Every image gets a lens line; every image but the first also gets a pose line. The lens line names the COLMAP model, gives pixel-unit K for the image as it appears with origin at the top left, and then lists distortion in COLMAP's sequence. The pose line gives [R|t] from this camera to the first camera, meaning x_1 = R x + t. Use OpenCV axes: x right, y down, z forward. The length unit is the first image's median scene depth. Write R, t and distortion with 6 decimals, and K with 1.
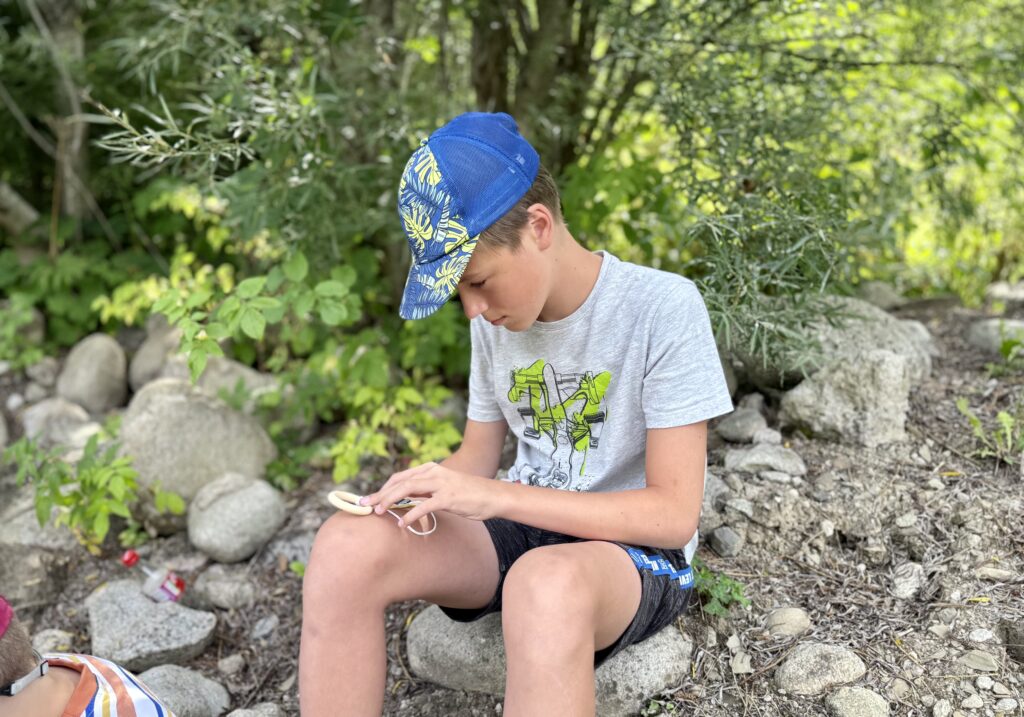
lens RADIAL K [[815.2, 0, 512.6], [0, 815.2, 359.5], [0, 0, 1]] dist [-0.008421, -0.003136]
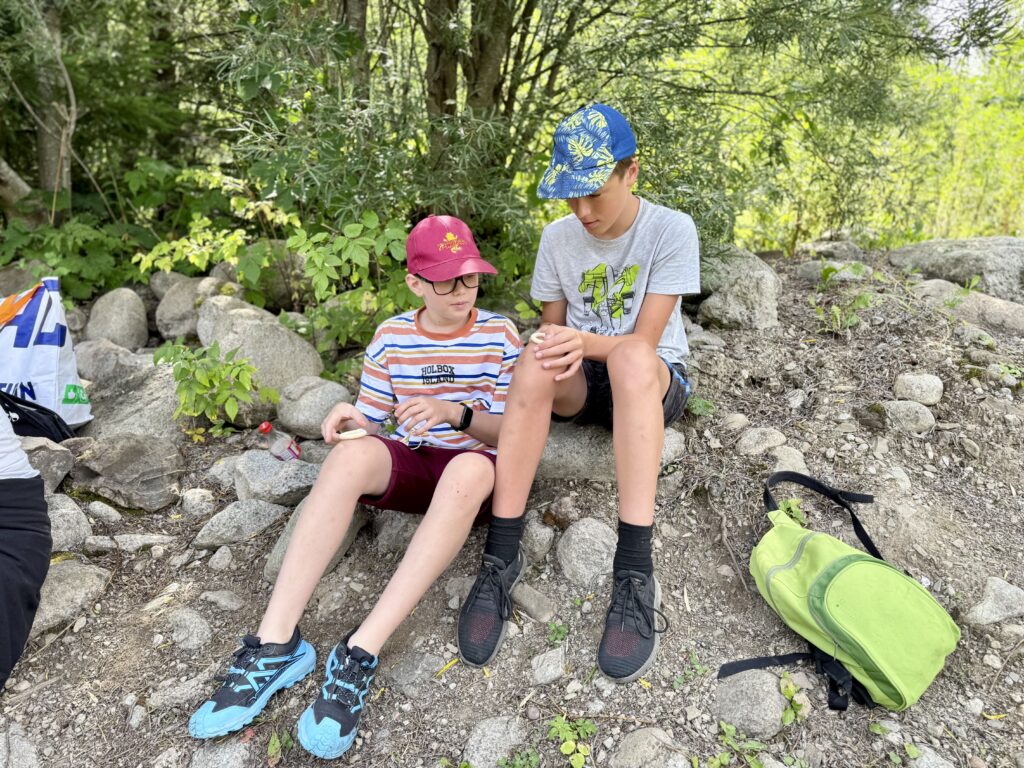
lens RADIAL K [[721.5, 0, 511.3], [0, 721.5, 383.2], [0, 0, 1]] dist [0.004880, -0.013106]
pose [[0.974019, -0.037689, 0.223308, -0.382877], [0.029570, 0.998778, 0.039590, 0.156723], [-0.224528, -0.031958, 0.973944, -0.283906]]
